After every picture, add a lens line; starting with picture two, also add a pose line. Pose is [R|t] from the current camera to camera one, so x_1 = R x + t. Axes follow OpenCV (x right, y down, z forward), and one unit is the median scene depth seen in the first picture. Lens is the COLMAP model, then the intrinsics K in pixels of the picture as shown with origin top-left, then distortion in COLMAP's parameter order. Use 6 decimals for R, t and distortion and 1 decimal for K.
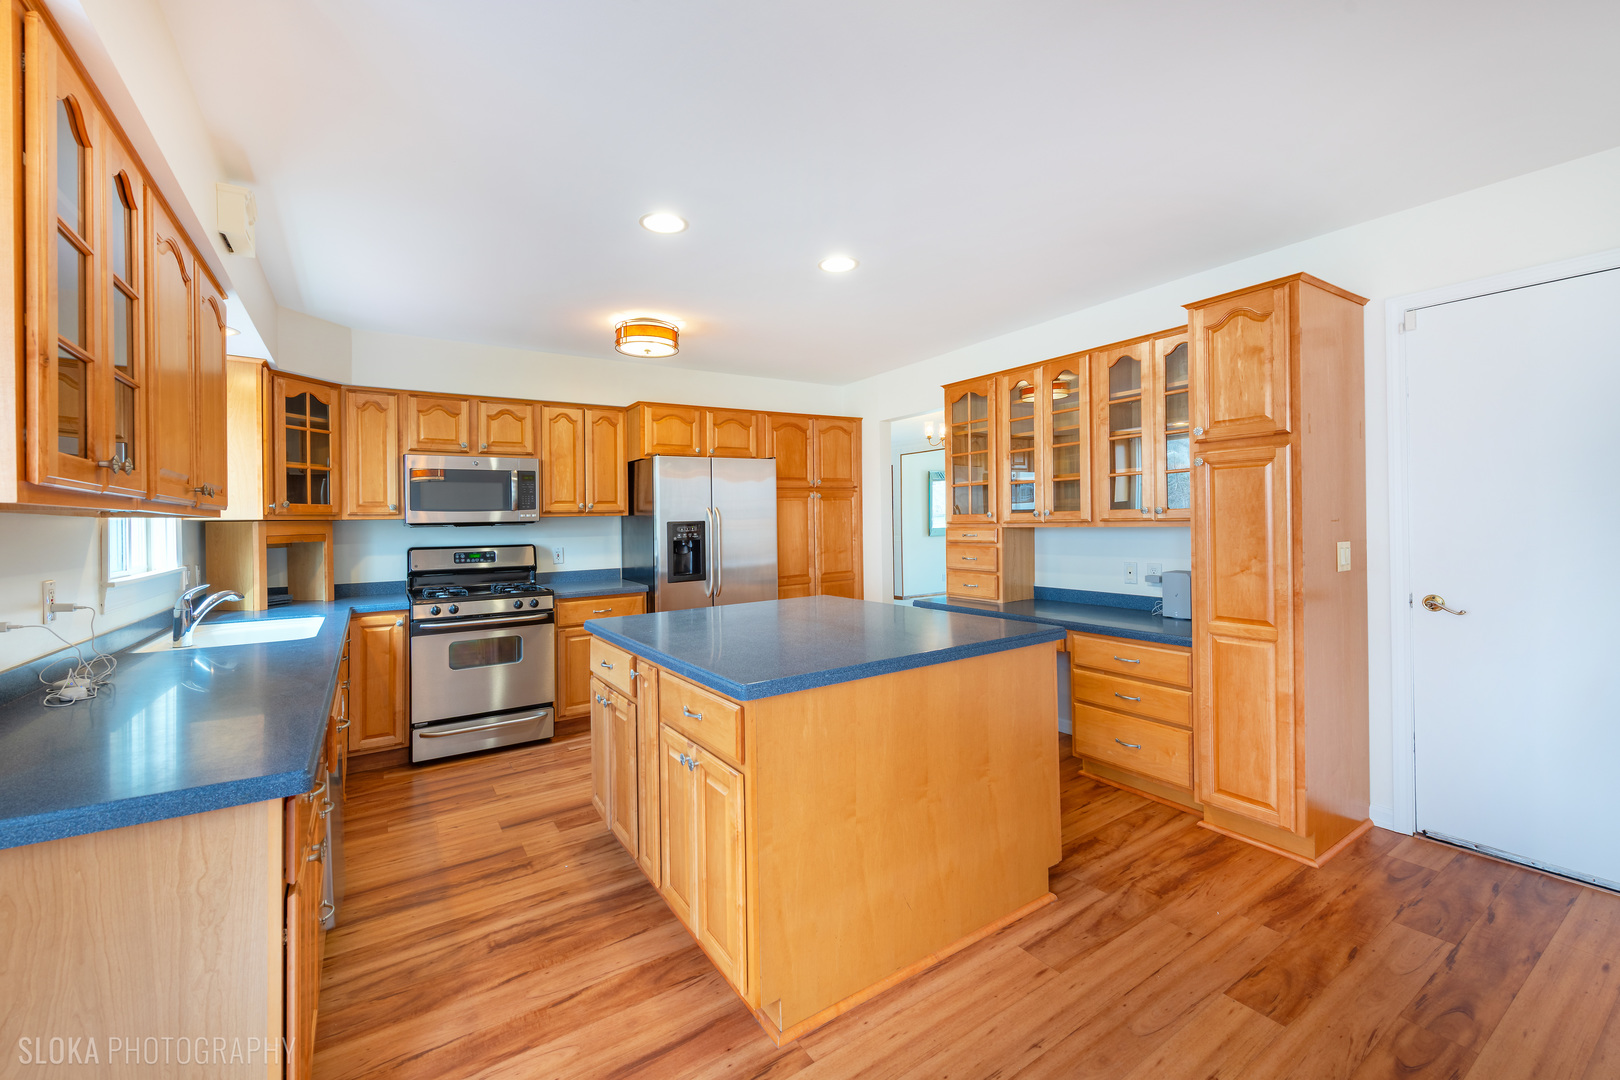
lens RADIAL K [[687.9, 0, 804.1], [0, 687.9, 542.2], [0, 0, 1]] dist [0.063467, -0.000050]
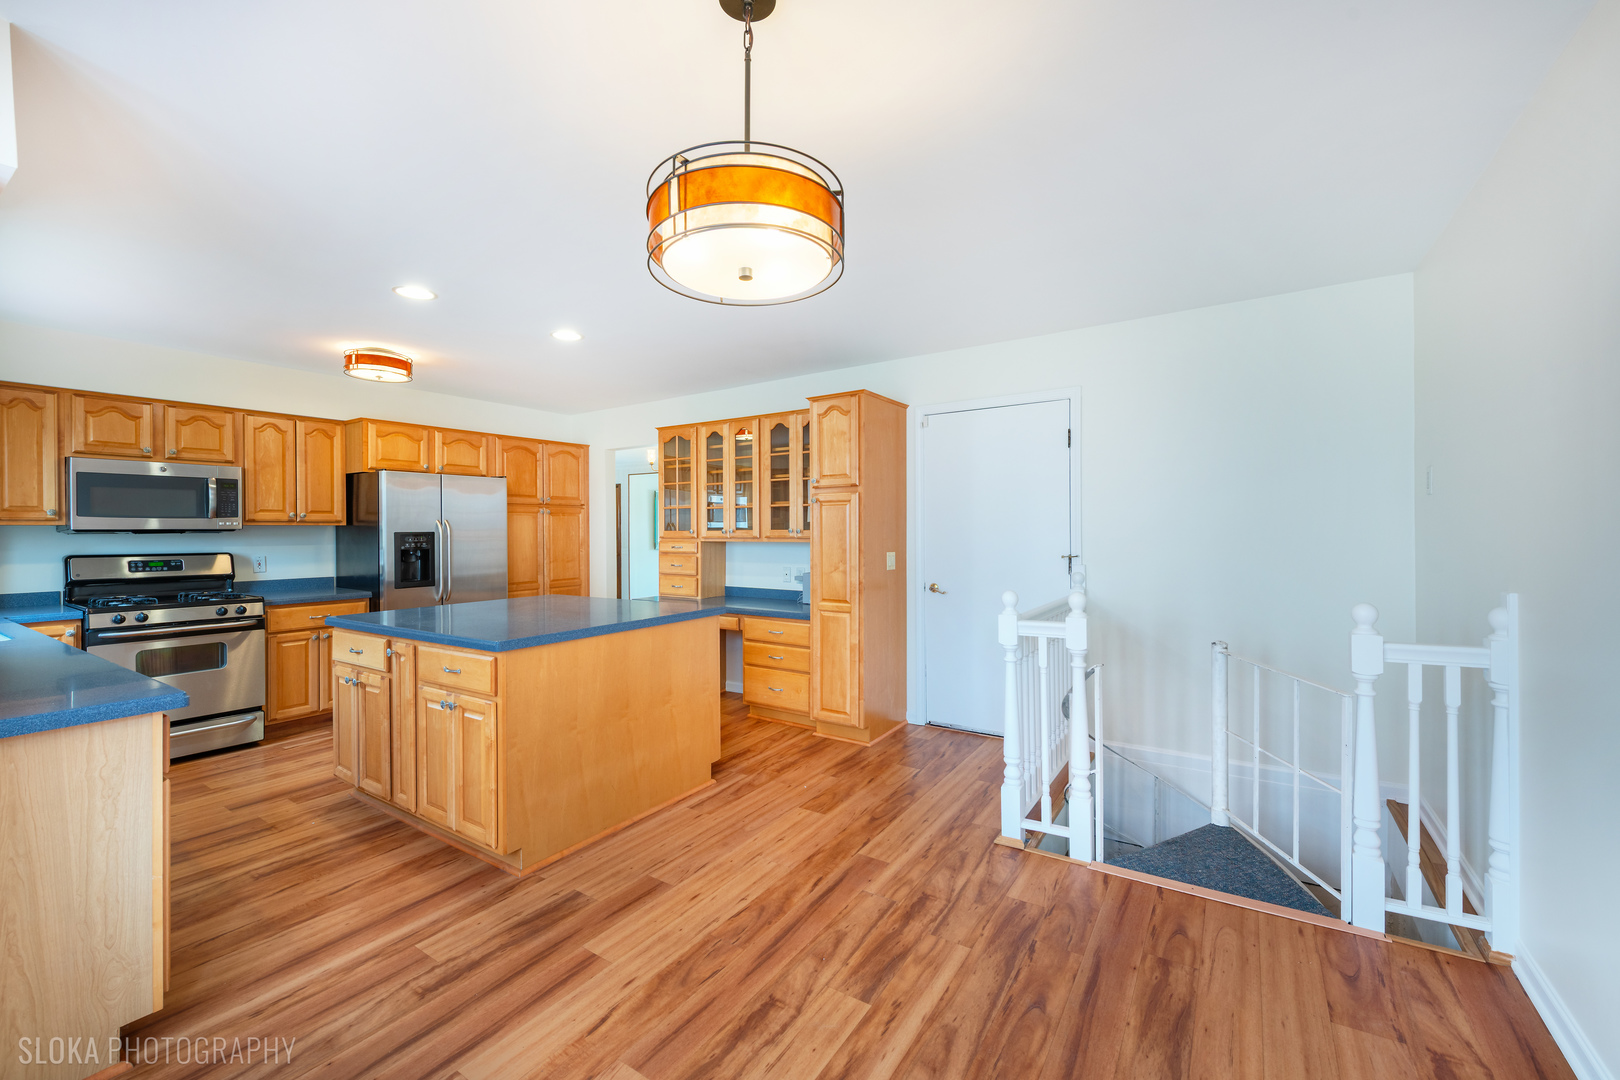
lens RADIAL K [[667.8, 0, 825.4], [0, 667.8, 548.5], [0, 0, 1]] dist [0.024648, -0.000092]
pose [[0.913408, 0.007383, 0.406978, -0.014589], [-0.003047, 0.999932, -0.011300, 0.006687], [-0.407034, 0.009081, 0.913368, -0.286179]]
